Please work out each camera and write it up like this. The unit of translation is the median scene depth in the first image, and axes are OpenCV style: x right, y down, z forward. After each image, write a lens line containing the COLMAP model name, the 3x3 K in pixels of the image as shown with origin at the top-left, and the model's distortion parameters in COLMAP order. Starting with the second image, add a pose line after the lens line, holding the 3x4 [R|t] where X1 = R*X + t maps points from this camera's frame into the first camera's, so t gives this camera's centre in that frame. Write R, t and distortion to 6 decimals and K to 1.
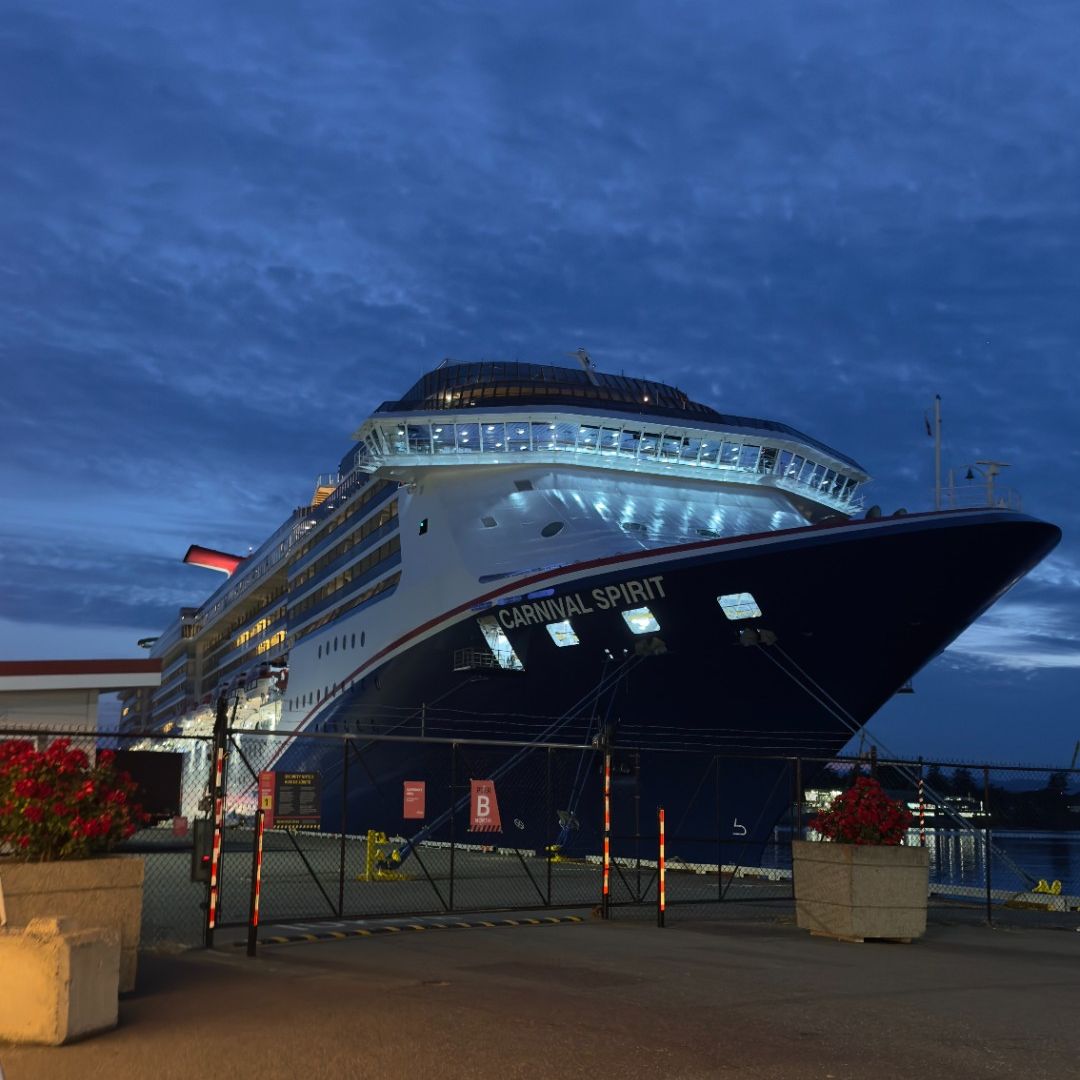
lens RADIAL K [[1399.6, 0, 540.0], [0, 1399.6, 540.0], [0, 0, 1]] dist [0.098848, 0.018027]
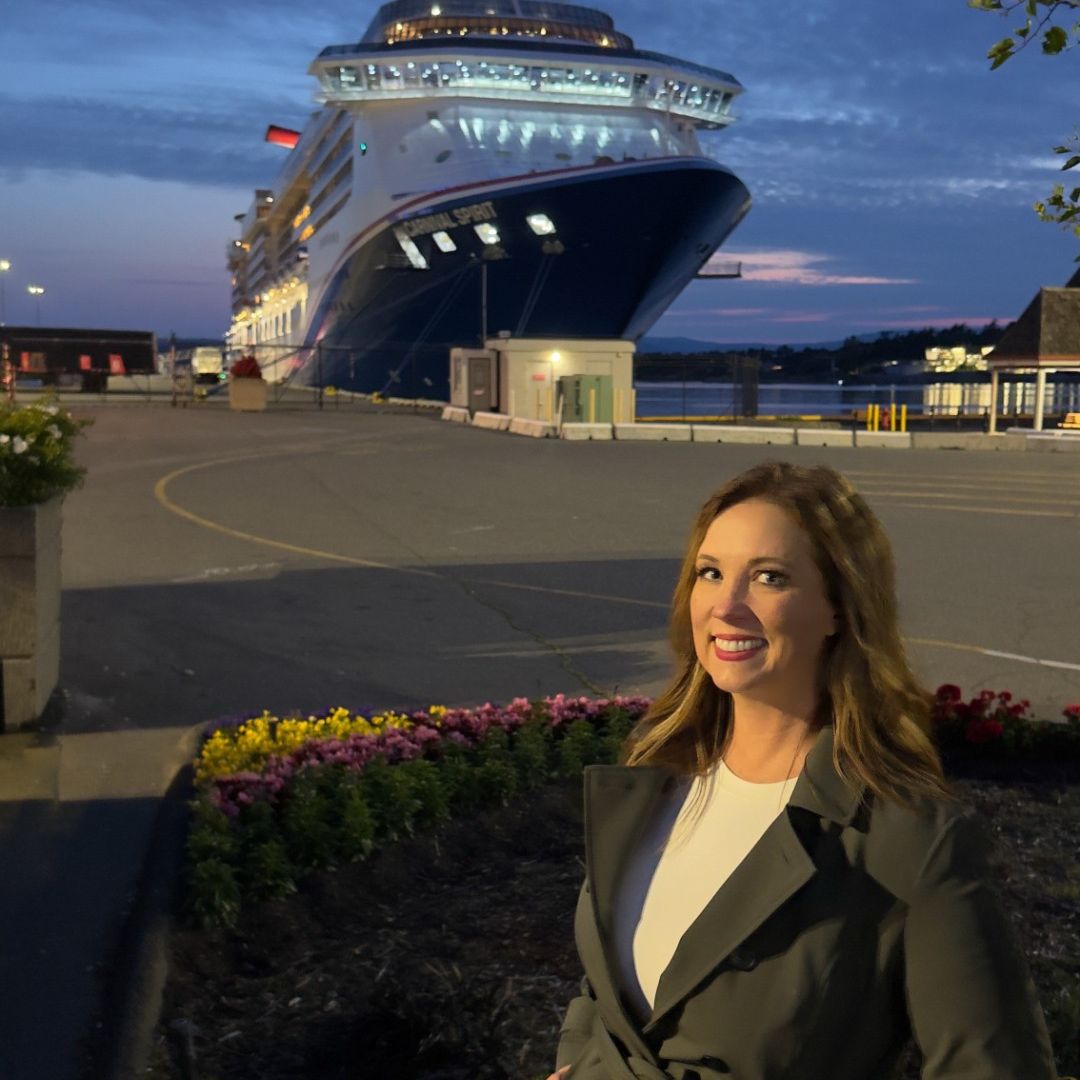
lens RADIAL K [[1399.6, 0, 540.0], [0, 1399.6, 540.0], [0, 0, 1]] dist [0.098848, 0.018027]
pose [[0.996179, 0.002341, -0.087305, 0.197195], [0.024229, 0.952996, 0.302011, -0.057169], [0.083908, -0.302973, 0.949298, -0.315103]]
